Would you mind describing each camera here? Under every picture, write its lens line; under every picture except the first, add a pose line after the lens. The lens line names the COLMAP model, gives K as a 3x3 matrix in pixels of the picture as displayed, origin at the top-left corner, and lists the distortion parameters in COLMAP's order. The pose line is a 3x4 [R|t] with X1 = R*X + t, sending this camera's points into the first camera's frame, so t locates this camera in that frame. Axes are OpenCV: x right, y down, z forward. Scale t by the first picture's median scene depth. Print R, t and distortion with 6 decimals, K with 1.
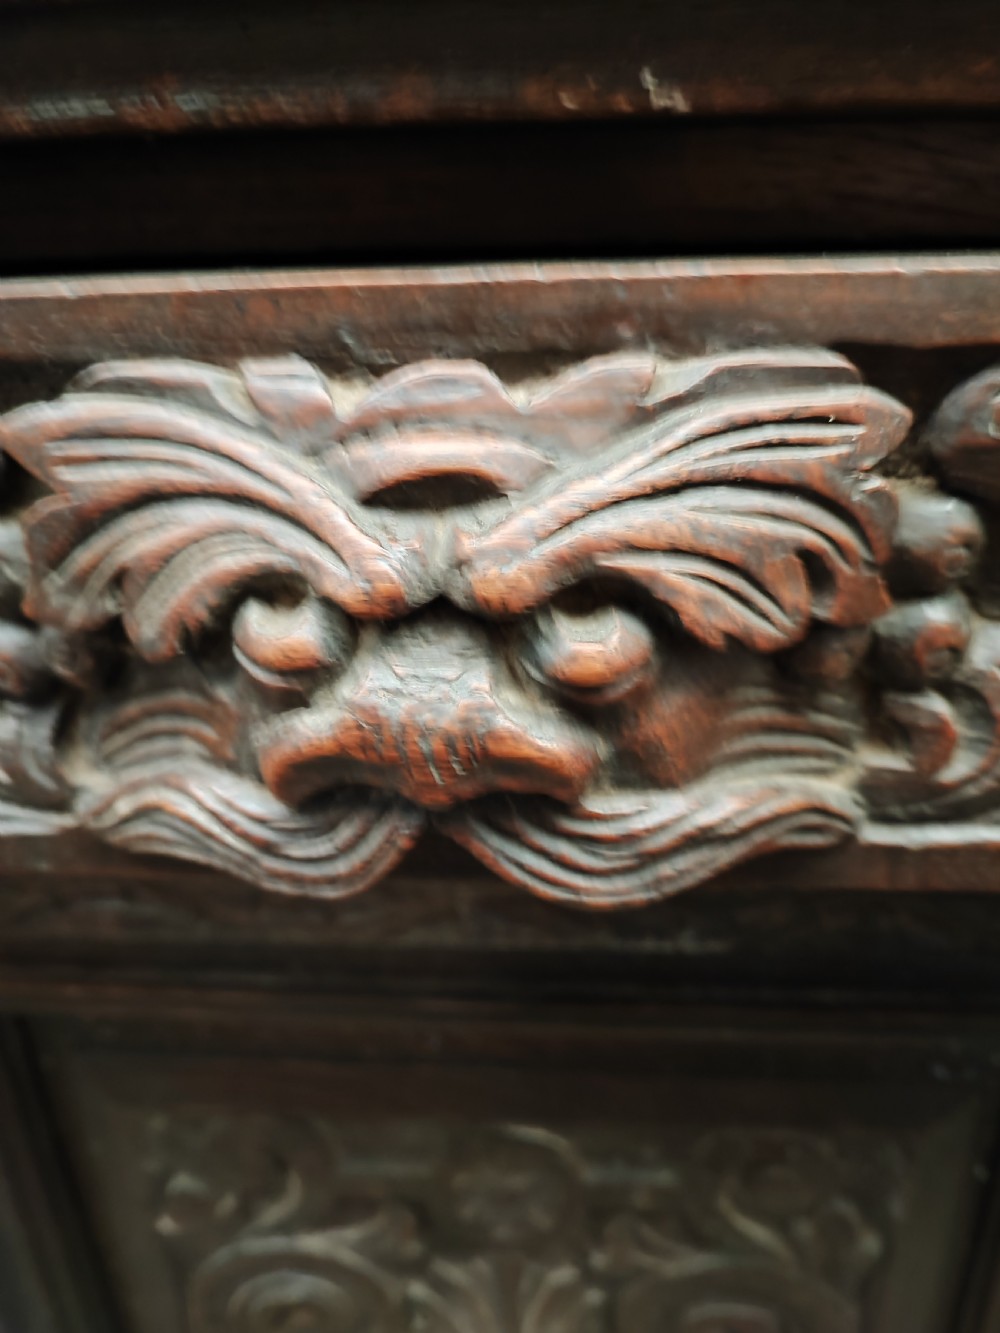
lens RADIAL K [[994.9, 0, 498.1], [0, 994.9, 635.2], [0, 0, 1]] dist [0.005351, -0.002728]
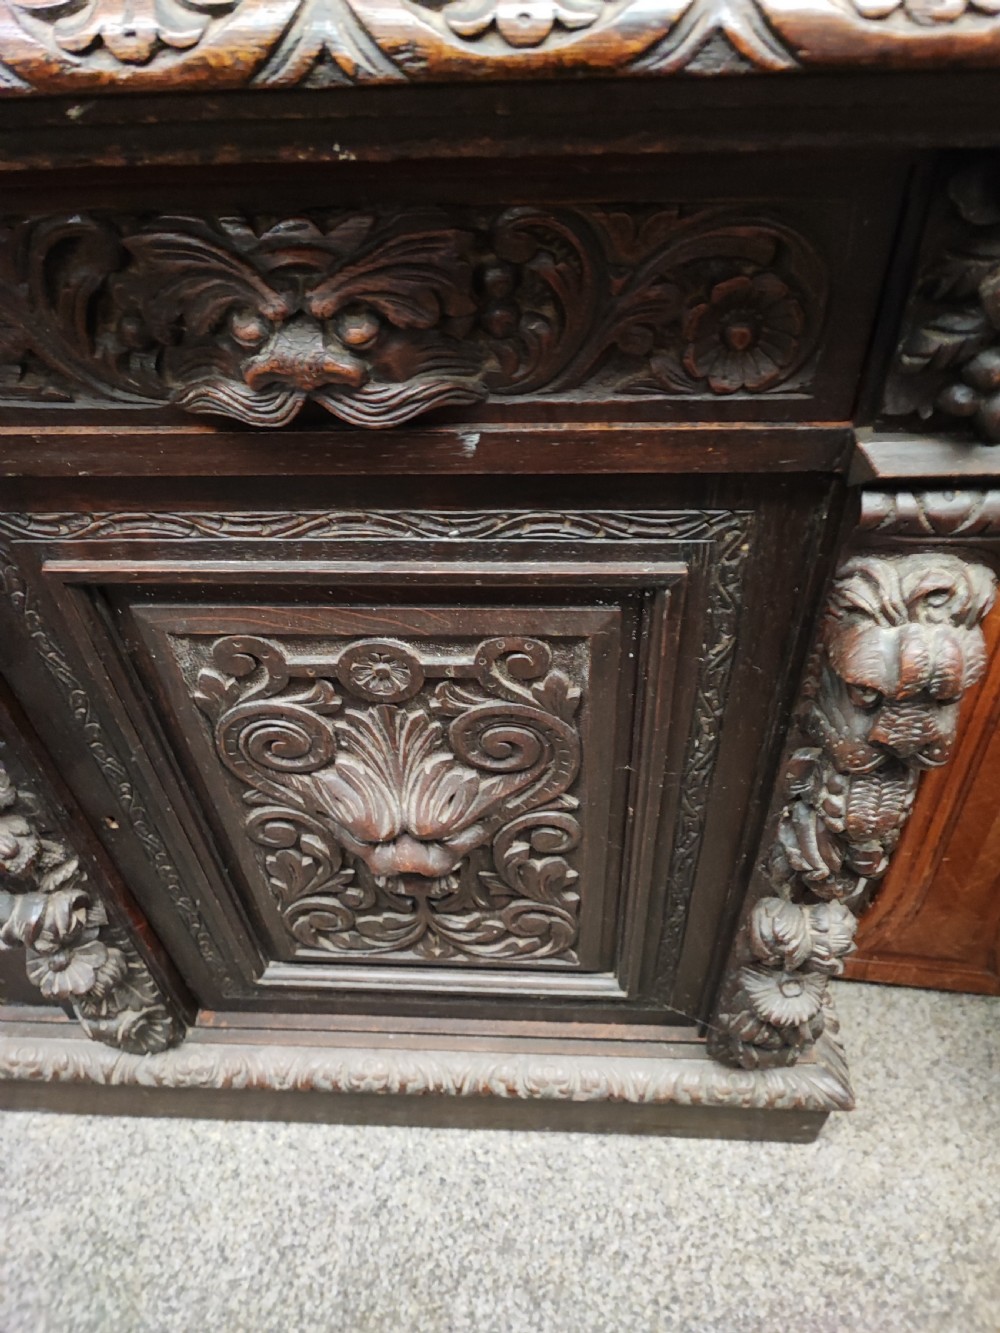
lens RADIAL K [[985.1, 0, 495.7], [0, 985.1, 671.0], [0, 0, 1]] dist [-0.004219, -0.007910]
pose [[0.999607, -0.025131, -0.012409, 0.463018], [0.028007, 0.912568, 0.407964, -0.214553], [0.001071, -0.408152, 0.912913, -1.790618]]
